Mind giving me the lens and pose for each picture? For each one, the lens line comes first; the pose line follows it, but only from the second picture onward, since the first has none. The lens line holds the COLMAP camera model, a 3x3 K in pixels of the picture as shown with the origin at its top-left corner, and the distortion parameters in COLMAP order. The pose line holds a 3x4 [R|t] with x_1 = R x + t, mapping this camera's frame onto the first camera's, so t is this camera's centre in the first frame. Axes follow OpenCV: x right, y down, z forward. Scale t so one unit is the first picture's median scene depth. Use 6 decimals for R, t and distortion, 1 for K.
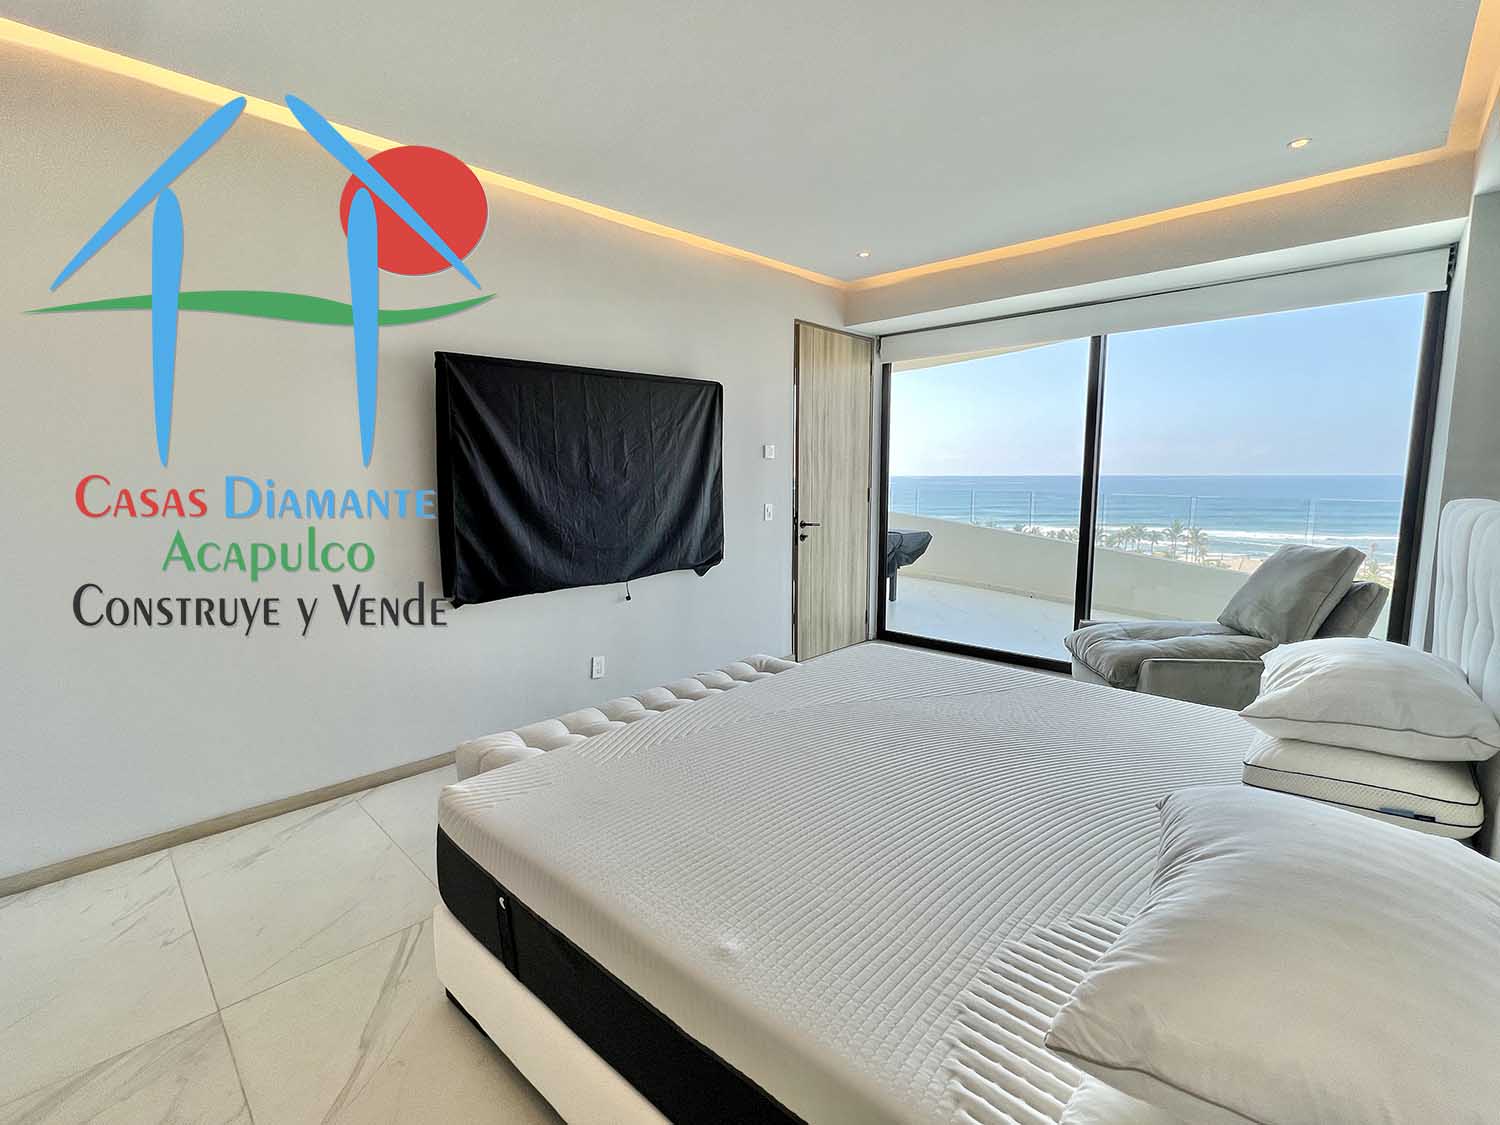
lens RADIAL K [[690.9, 0, 745.8], [0, 690.9, 557.6], [0, 0, 1]] dist [-0.000036, 0.000211]
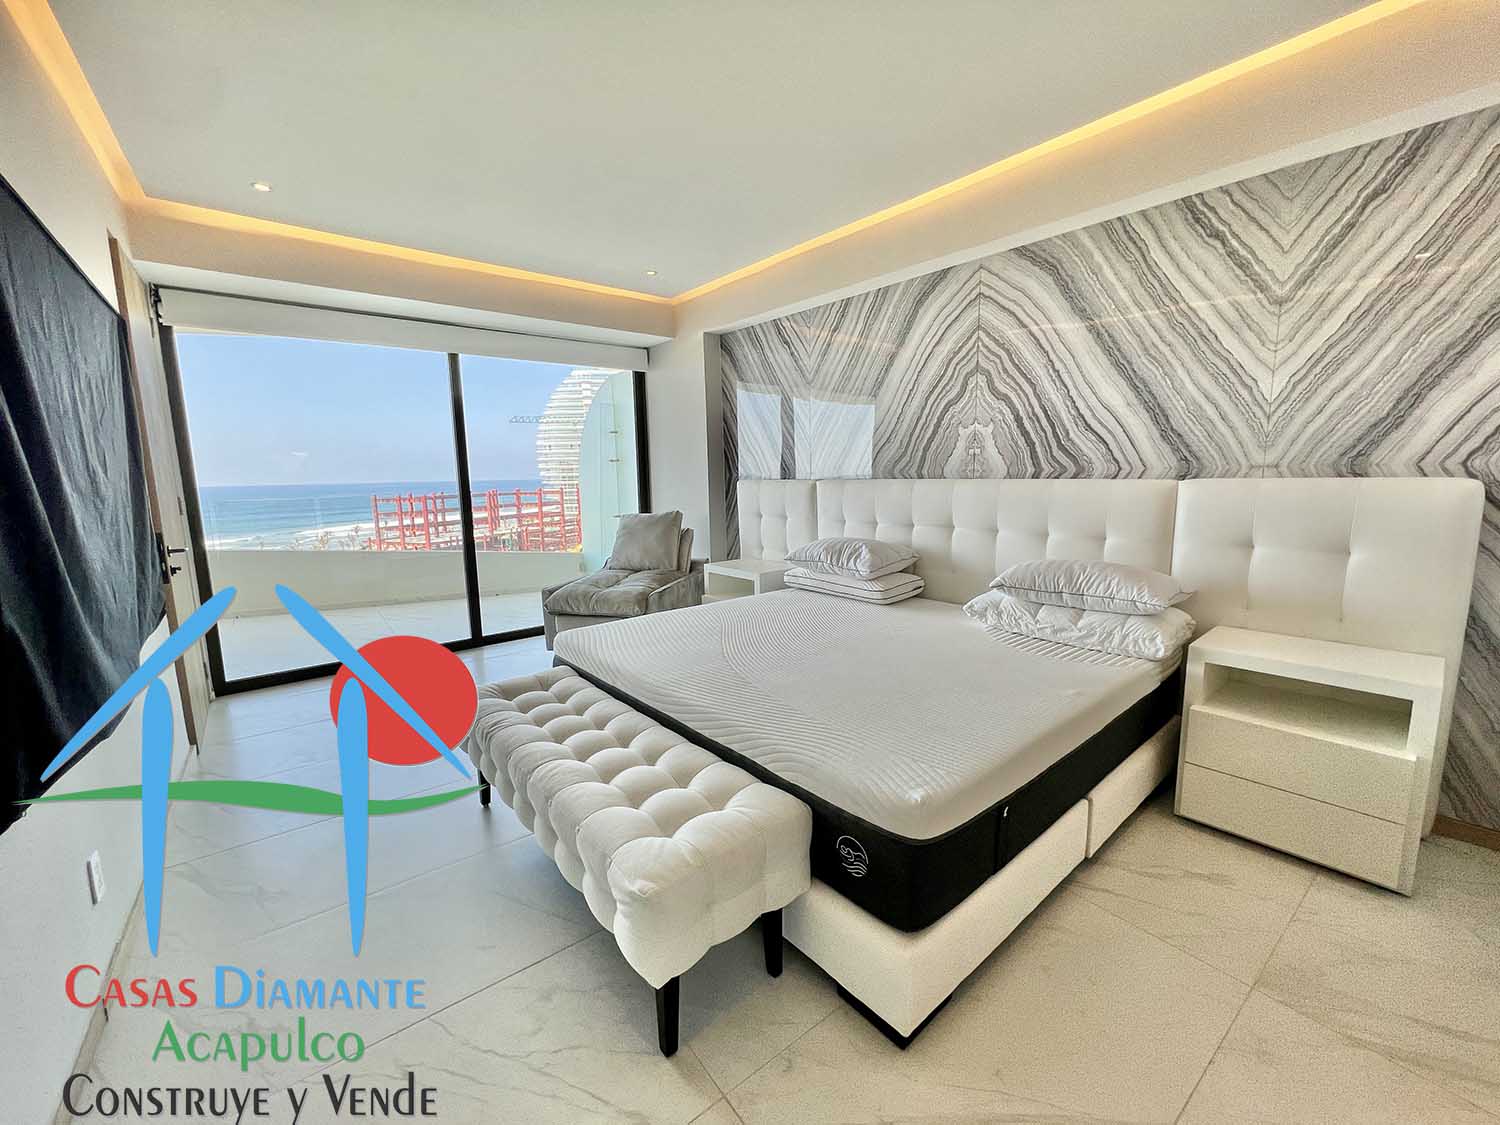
lens RADIAL K [[594.9, 0, 750.5], [0, 594.9, 555.4], [0, 0, 1]] dist [-0.002442, -0.000156]
pose [[0.127089, -0.148768, 0.980671, -0.449943], [0.138558, 0.981657, 0.130961, -0.049680], [-0.982166, 0.119236, 0.145371, 0.404538]]
